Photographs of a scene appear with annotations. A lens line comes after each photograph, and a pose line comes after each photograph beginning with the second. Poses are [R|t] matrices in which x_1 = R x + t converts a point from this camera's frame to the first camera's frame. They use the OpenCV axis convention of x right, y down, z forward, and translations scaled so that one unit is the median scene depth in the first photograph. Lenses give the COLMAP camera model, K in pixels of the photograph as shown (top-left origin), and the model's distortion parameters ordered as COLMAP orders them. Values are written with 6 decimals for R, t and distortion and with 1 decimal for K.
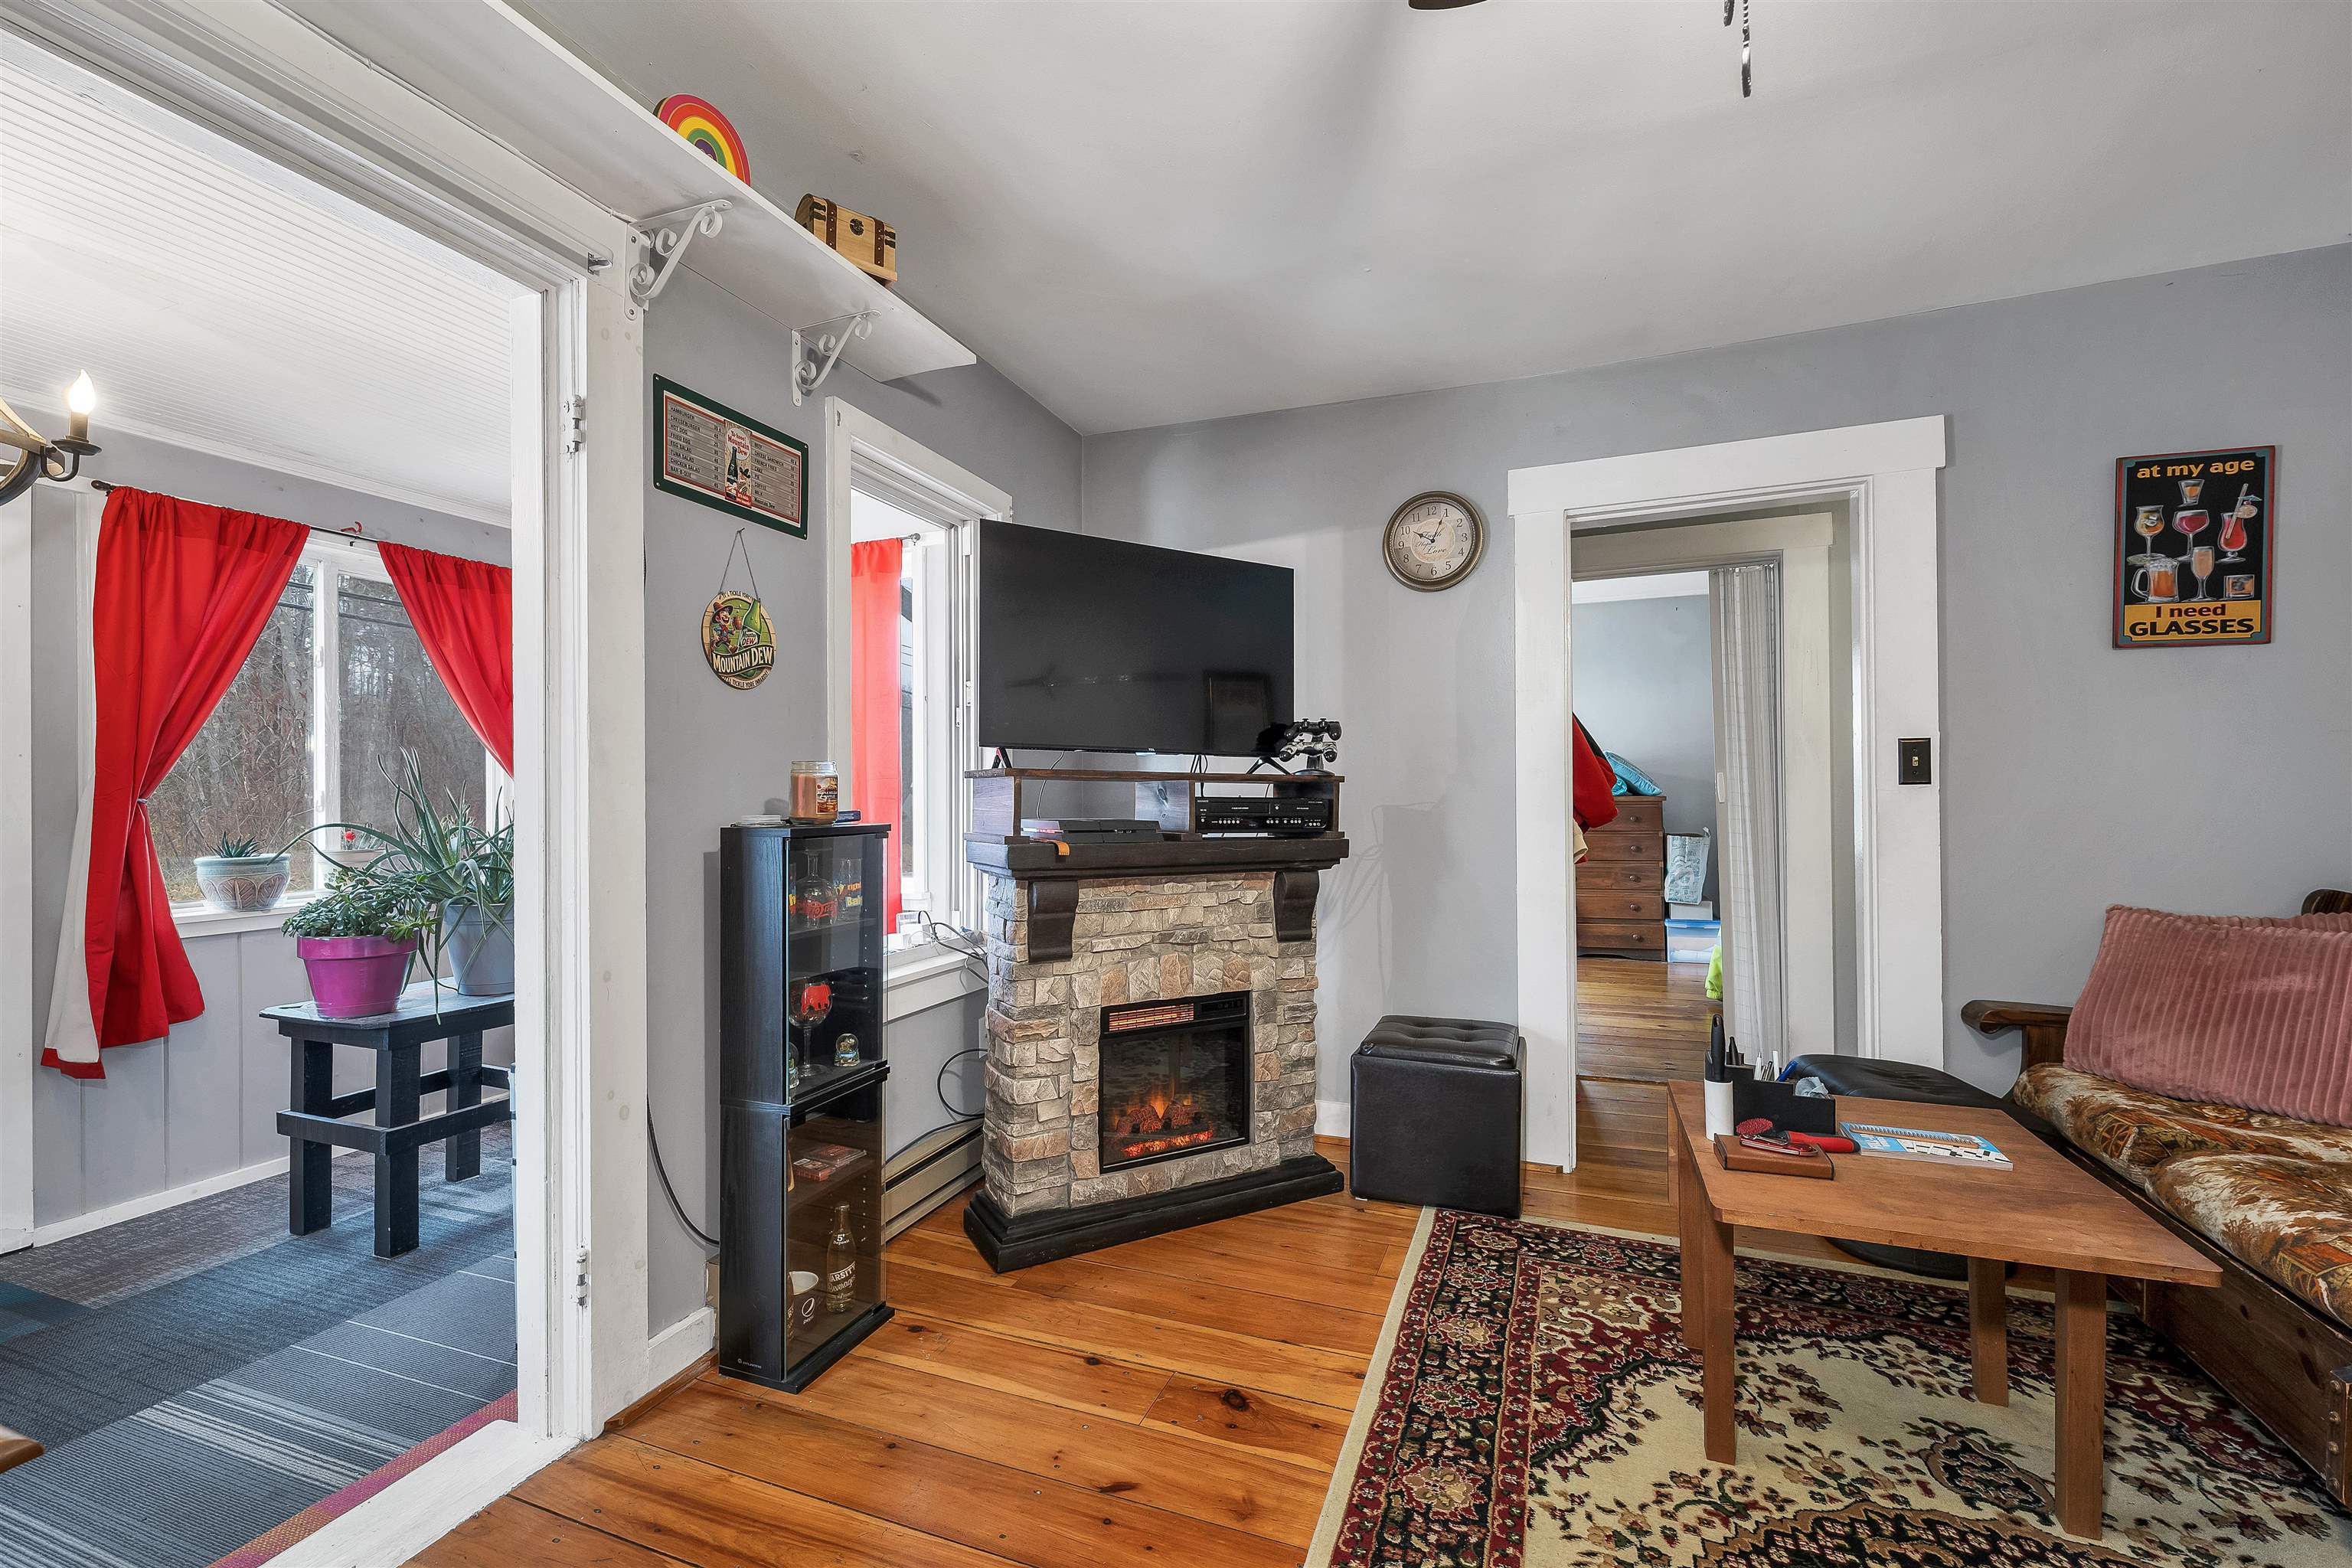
lens RADIAL K [[984.1, 0, 1189.6], [0, 984.1, 793.7], [0, 0, 1]] dist [-0.000644, 0.001356]
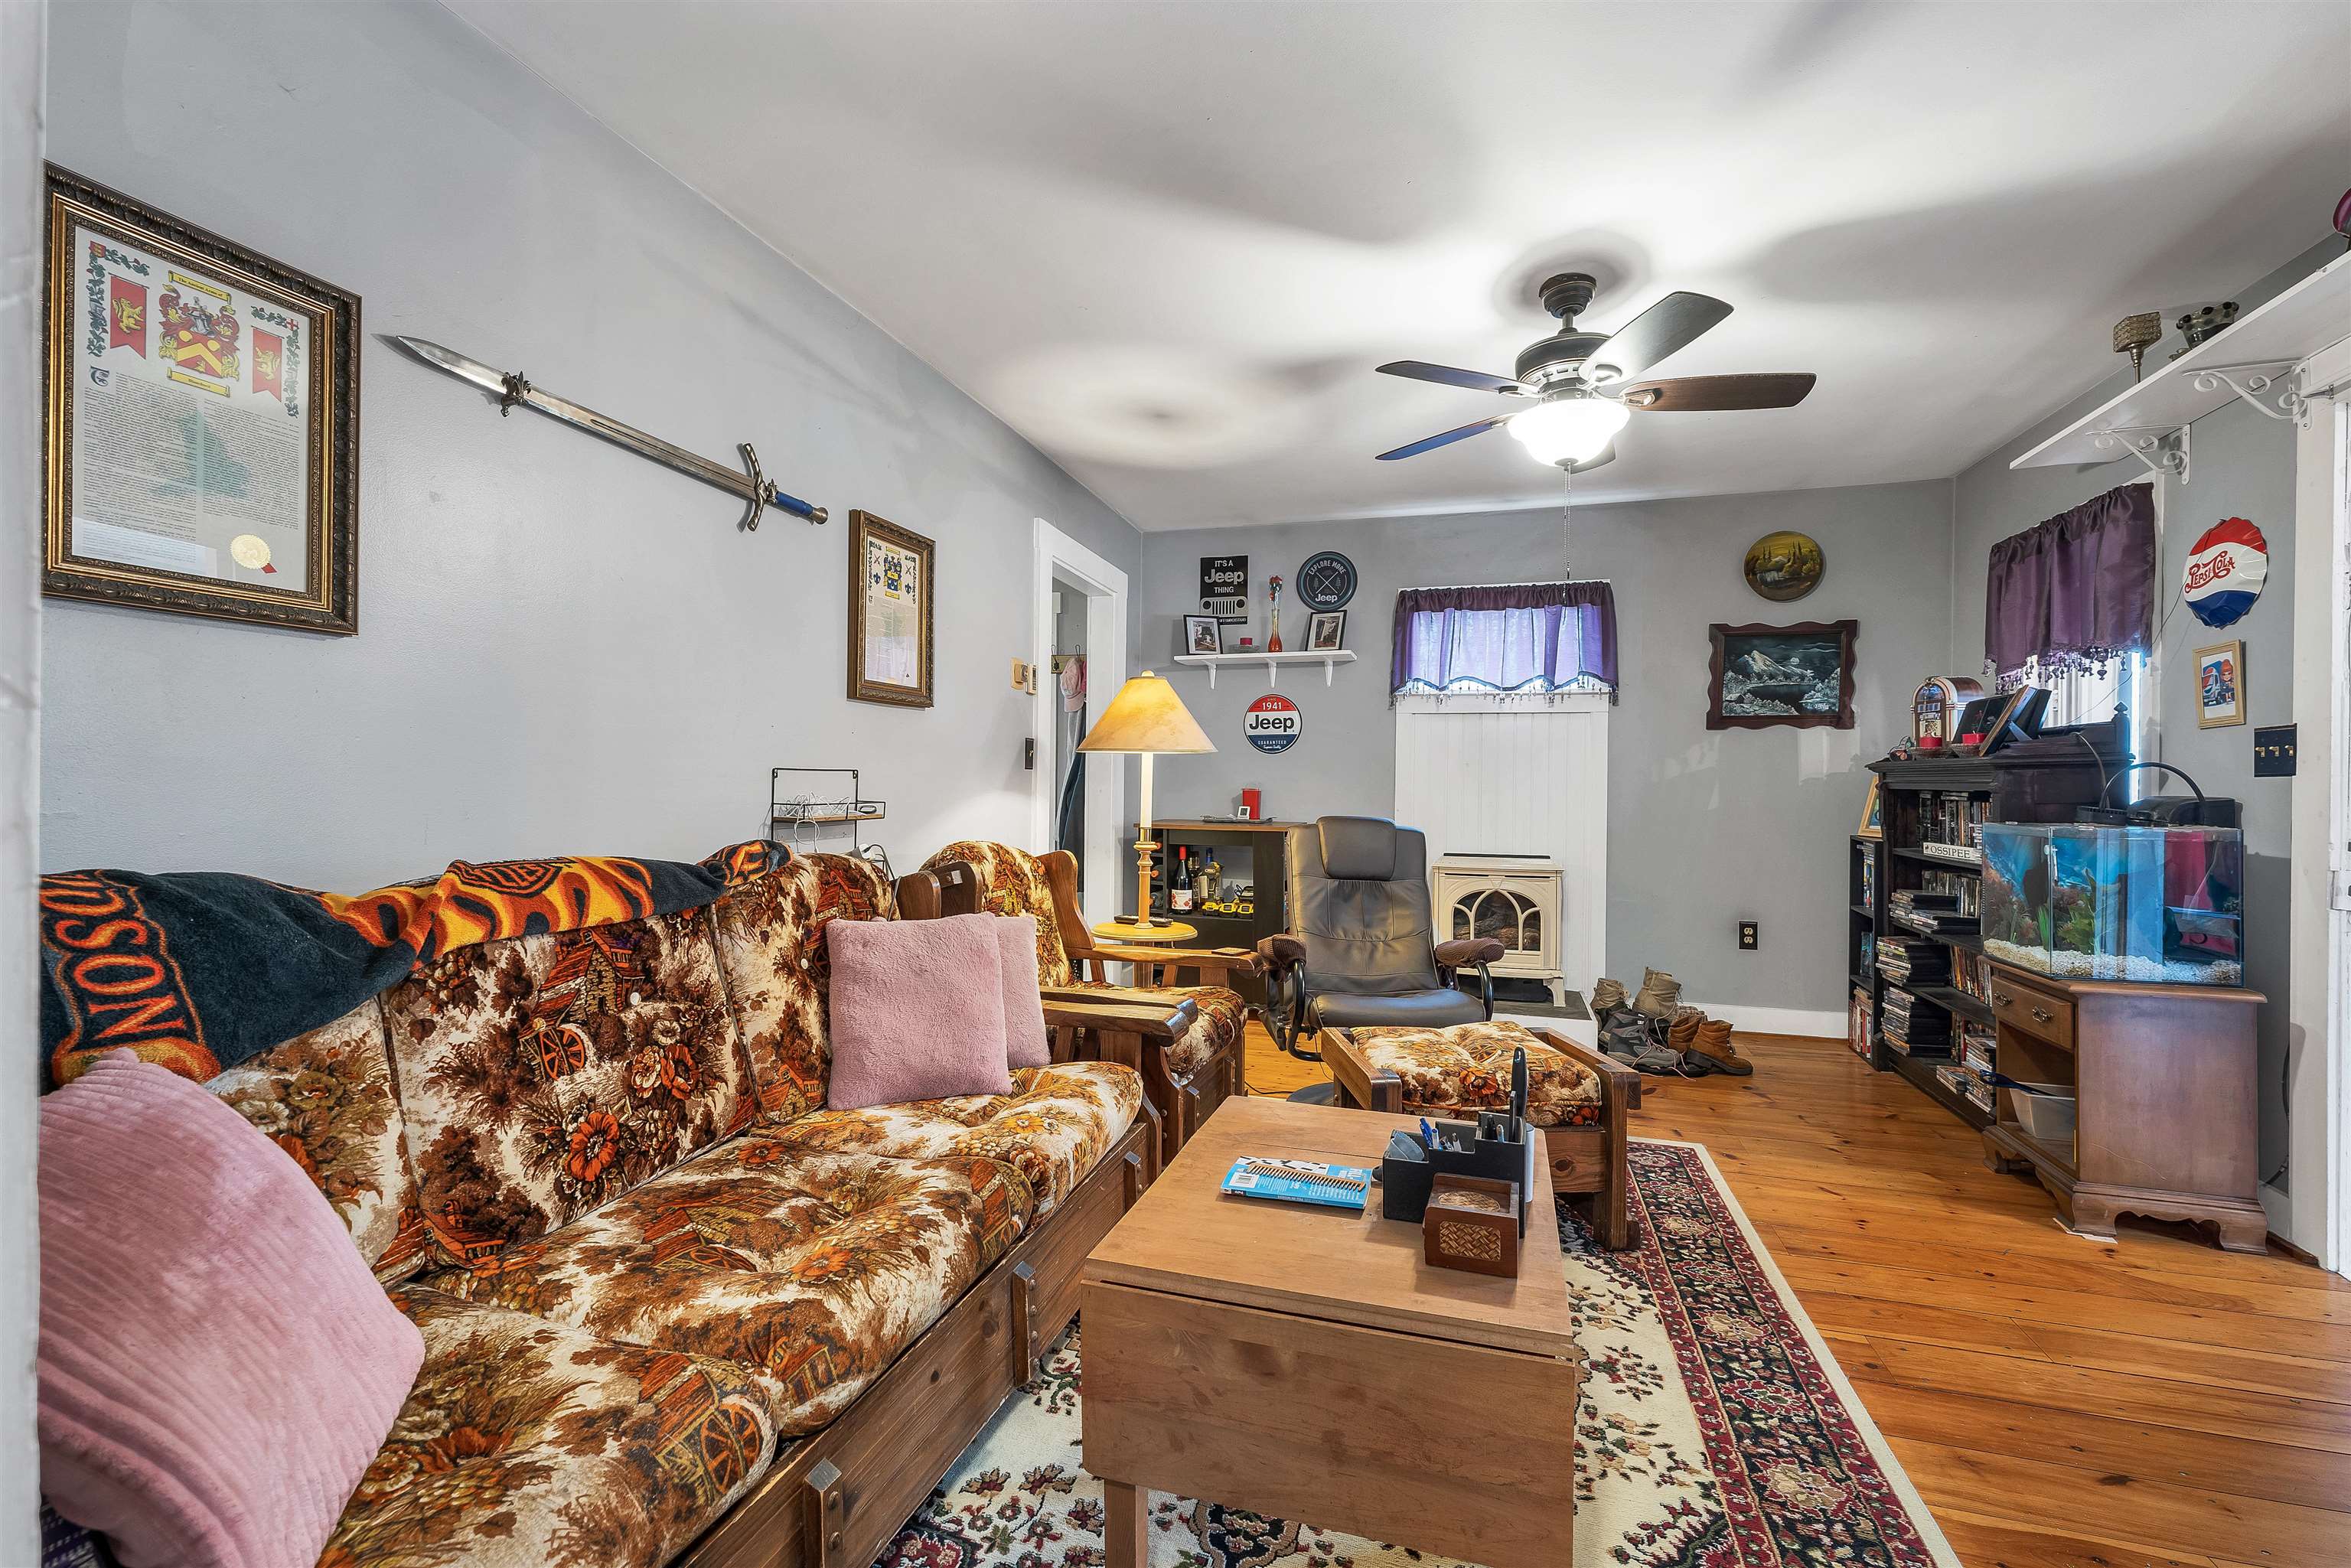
lens RADIAL K [[983.6, 0, 1185.2], [0, 983.6, 788.0], [0, 0, 1]] dist [-0.000644, 0.001356]
pose [[-0.998065, -0.003481, -0.062075, 0.924394], [-0.003187, 0.999983, -0.004830, 0.009328], [0.062091, -0.004623, -0.998060, 1.921500]]
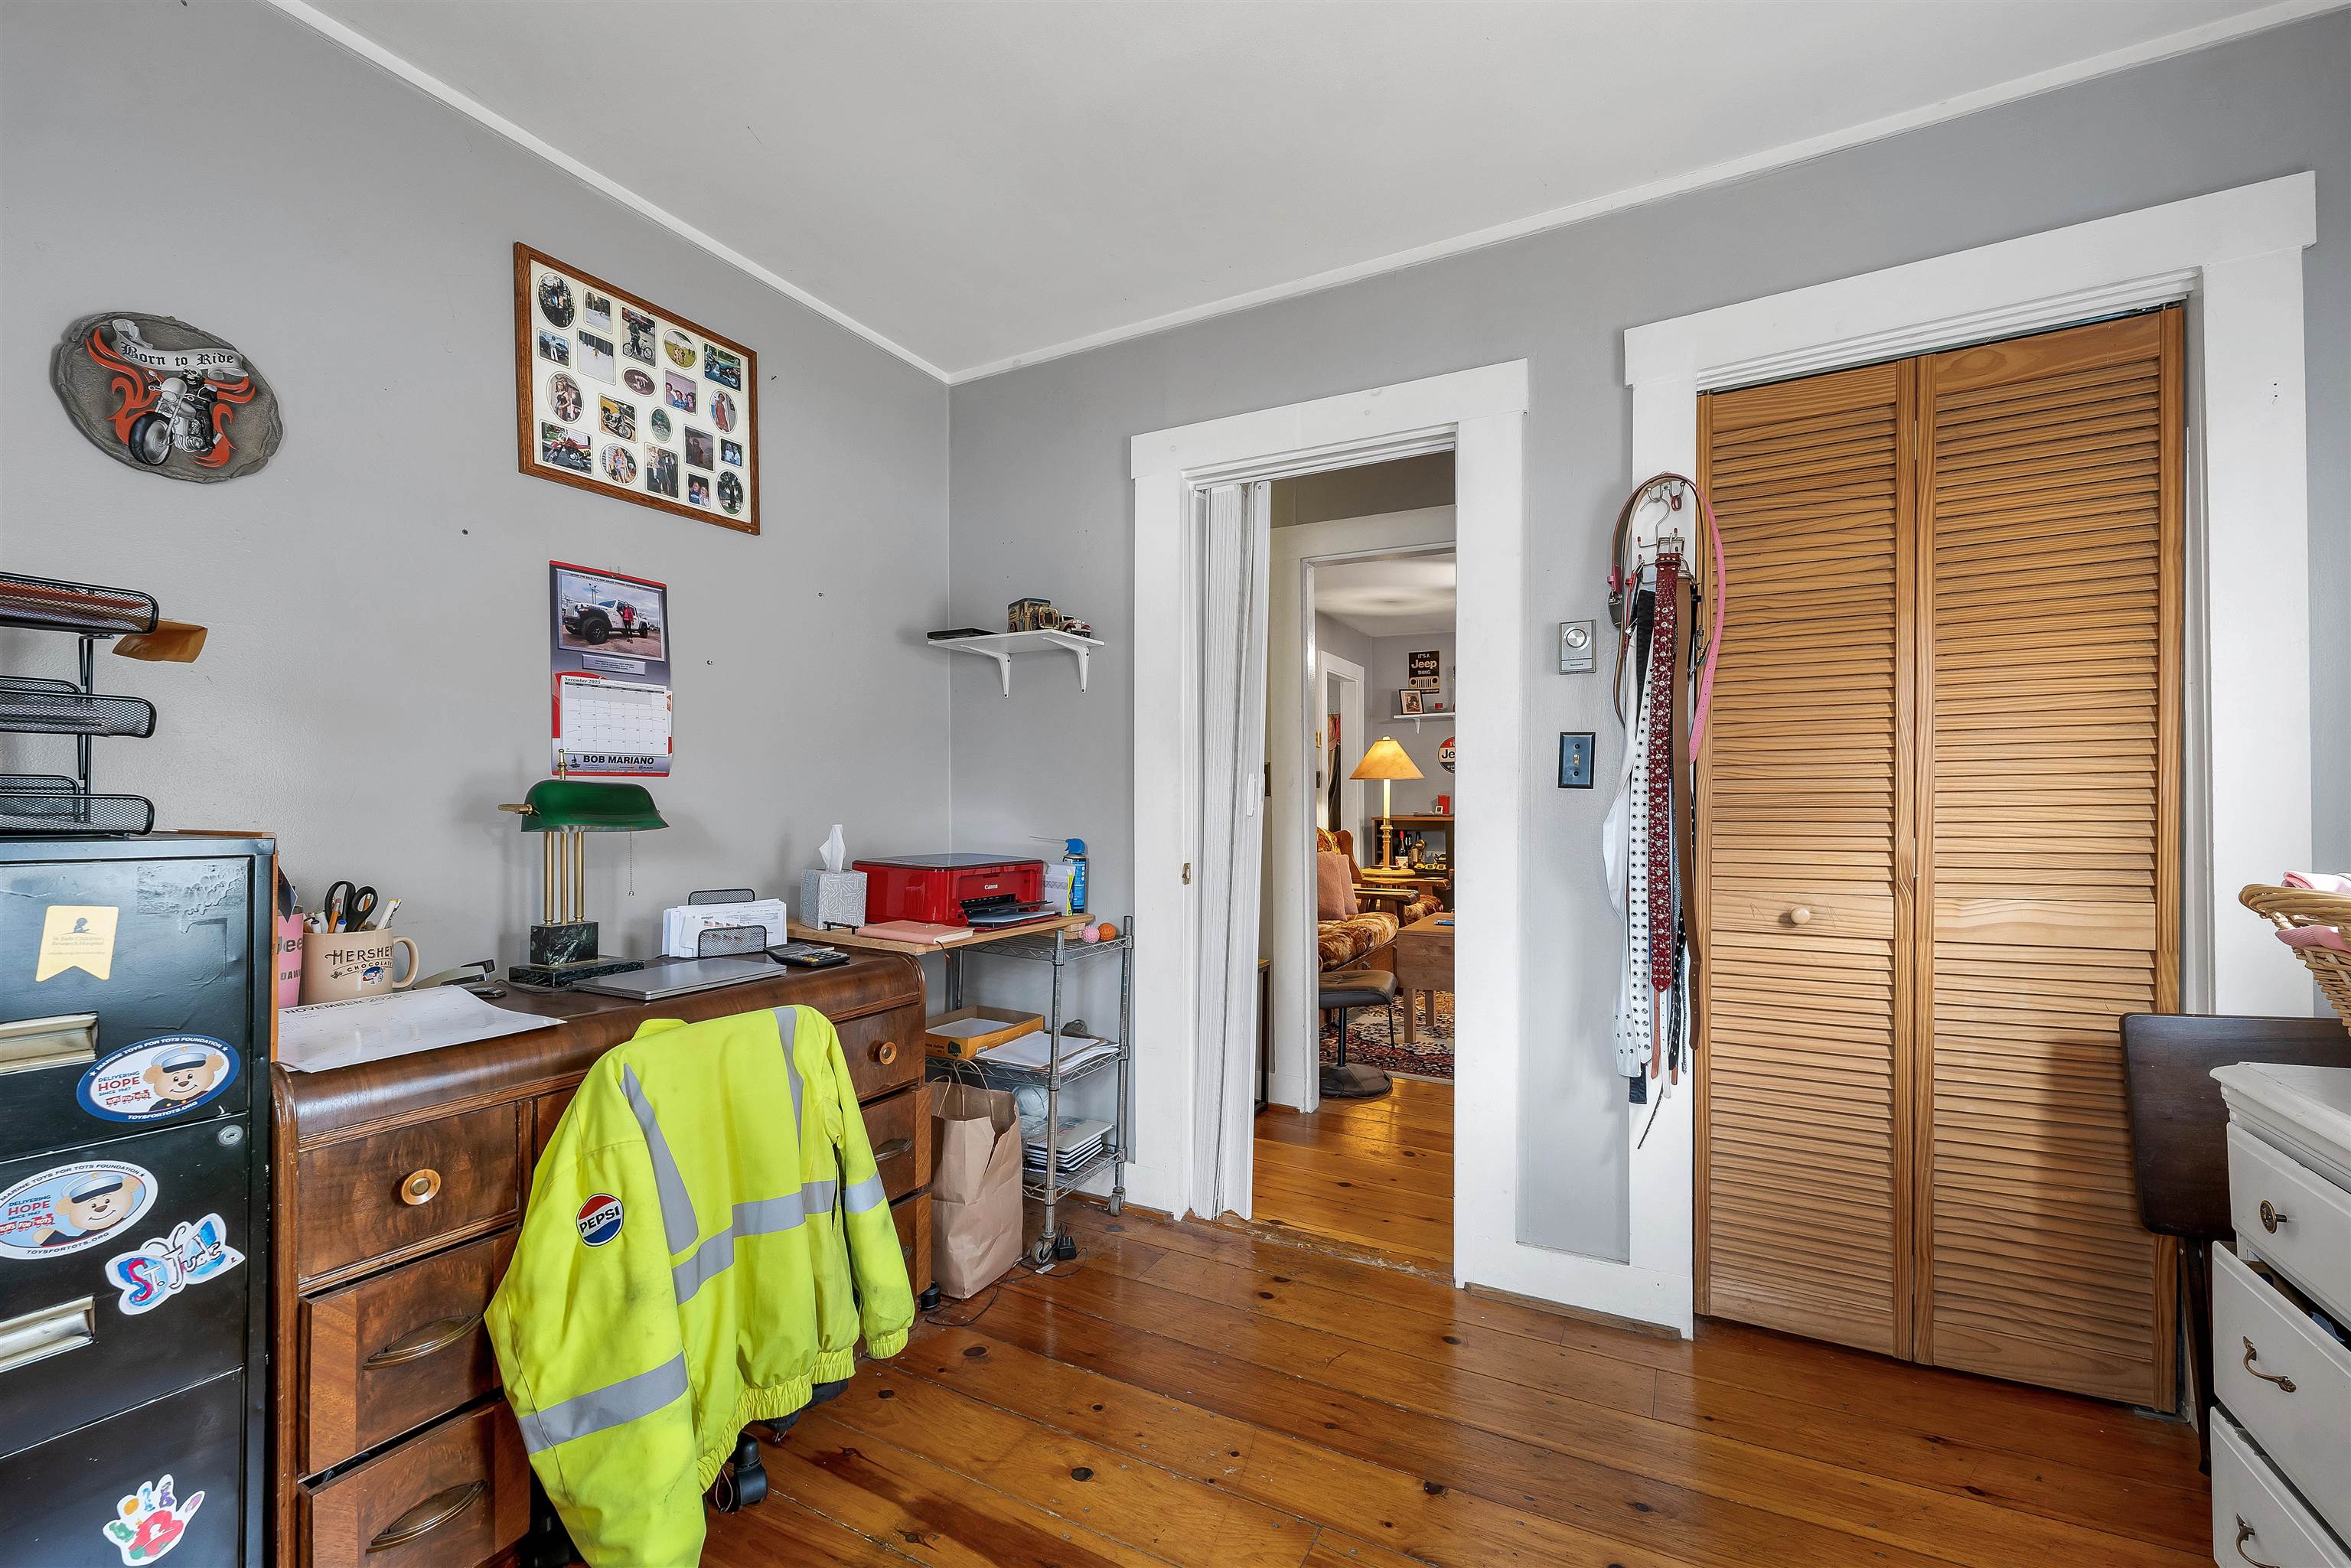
lens RADIAL K [[983.6, 0, 1174.6], [0, 983.6, 790.3], [0, 0, 1]] dist [-0.000644, 0.001356]
pose [[-0.990736, 0.005563, 0.135688, 1.198148], [0.004393, 0.999951, -0.008917, 0.000046], [-0.135731, -0.008238, -0.990711, 3.984205]]
